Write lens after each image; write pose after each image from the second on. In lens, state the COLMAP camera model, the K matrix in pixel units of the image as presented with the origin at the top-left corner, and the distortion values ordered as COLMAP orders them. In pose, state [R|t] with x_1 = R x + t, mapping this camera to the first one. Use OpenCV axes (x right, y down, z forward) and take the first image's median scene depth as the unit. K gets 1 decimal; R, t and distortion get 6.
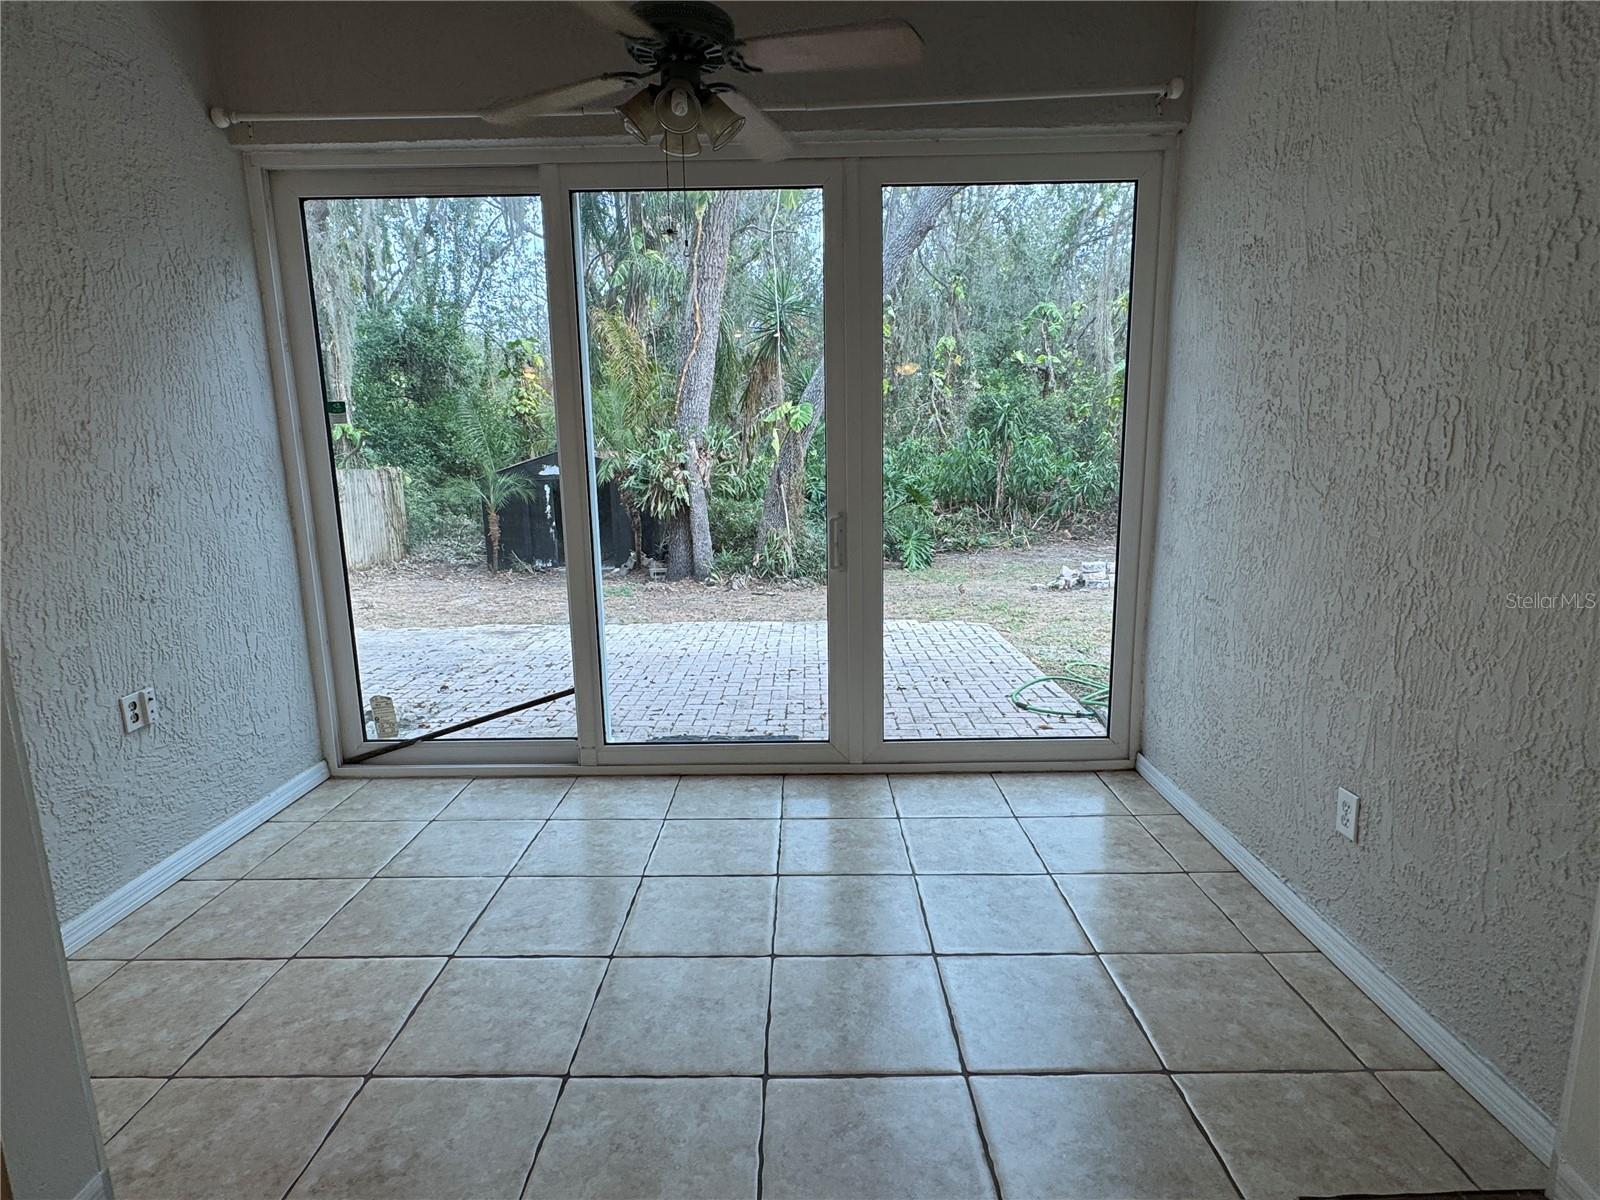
lens RADIAL K [[837.5, 0, 798.5], [0, 837.5, 605.0], [0, 0, 1]] dist [0.000219, -0.001603]
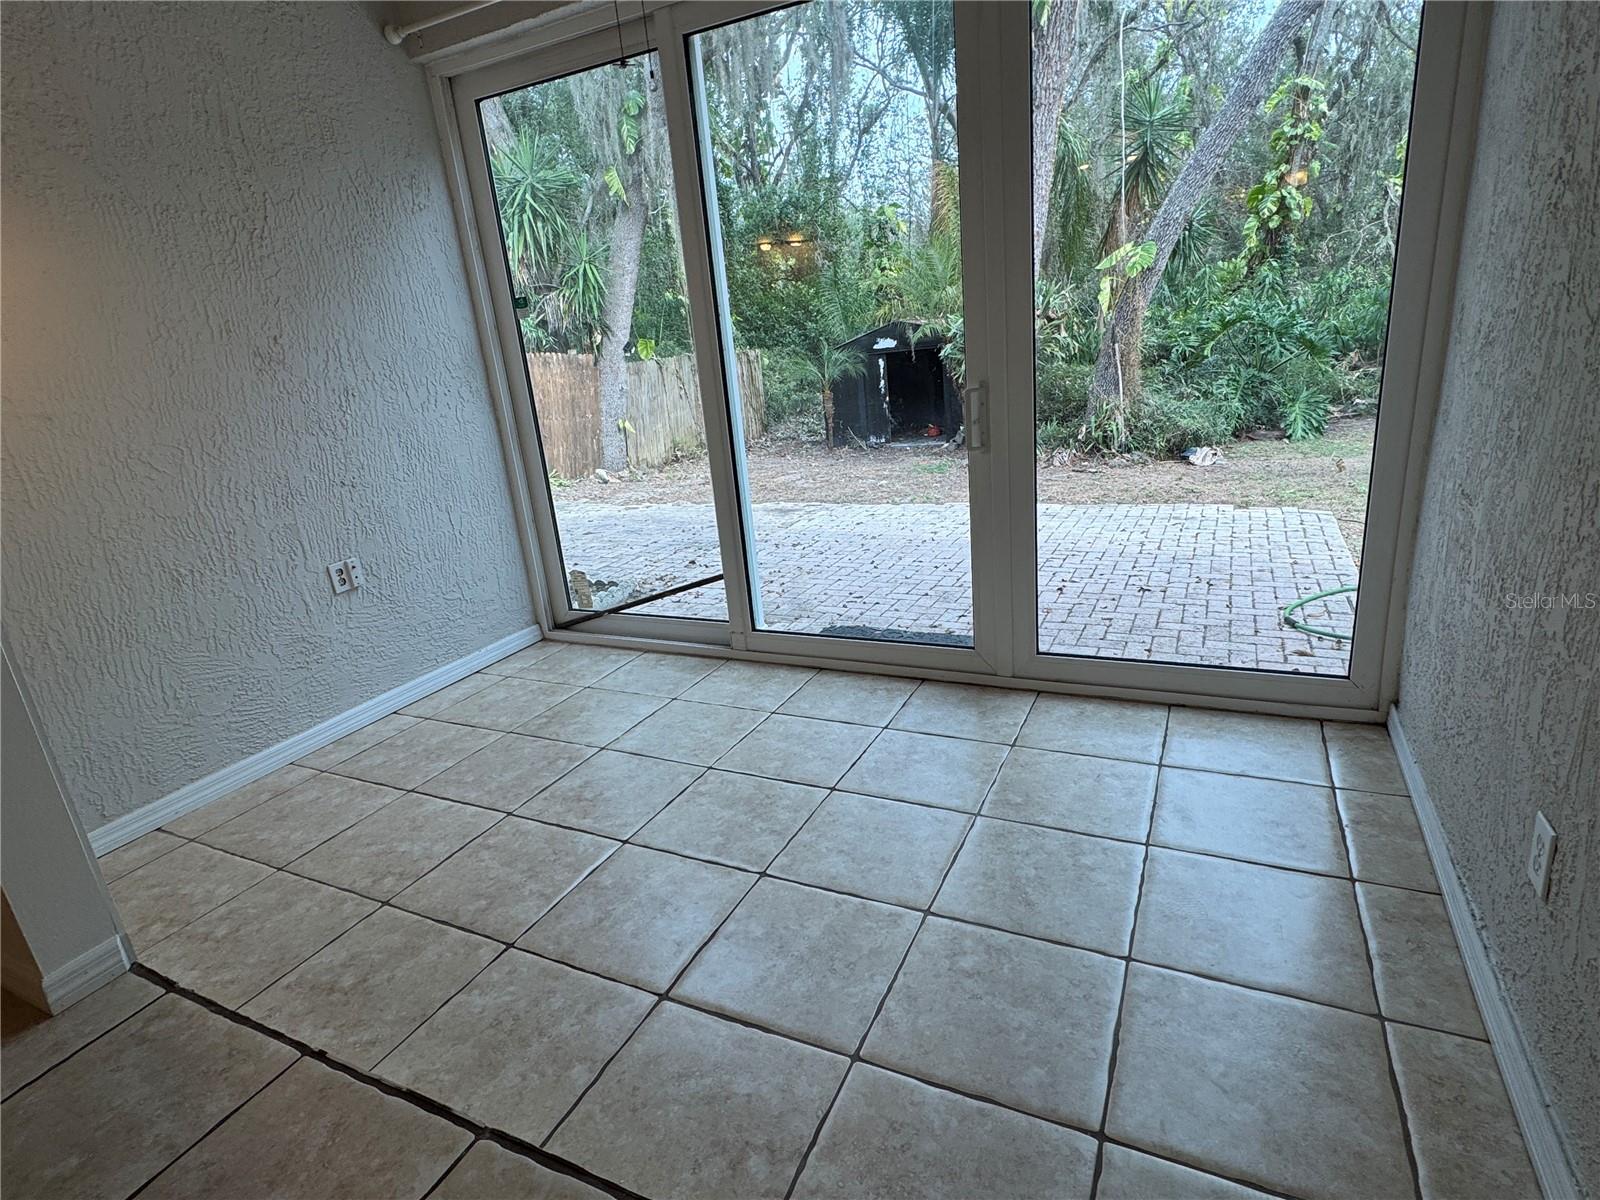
lens RADIAL K [[837.5, 0, 798.5], [0, 837.5, 605.0], [0, 0, 1]] dist [0.000219, -0.001603]
pose [[0.898045, 0.069860, -0.434322, 0.252740], [-0.004309, 0.988659, 0.150115, -0.014196], [0.439883, -0.132939, 0.888161, 0.141625]]
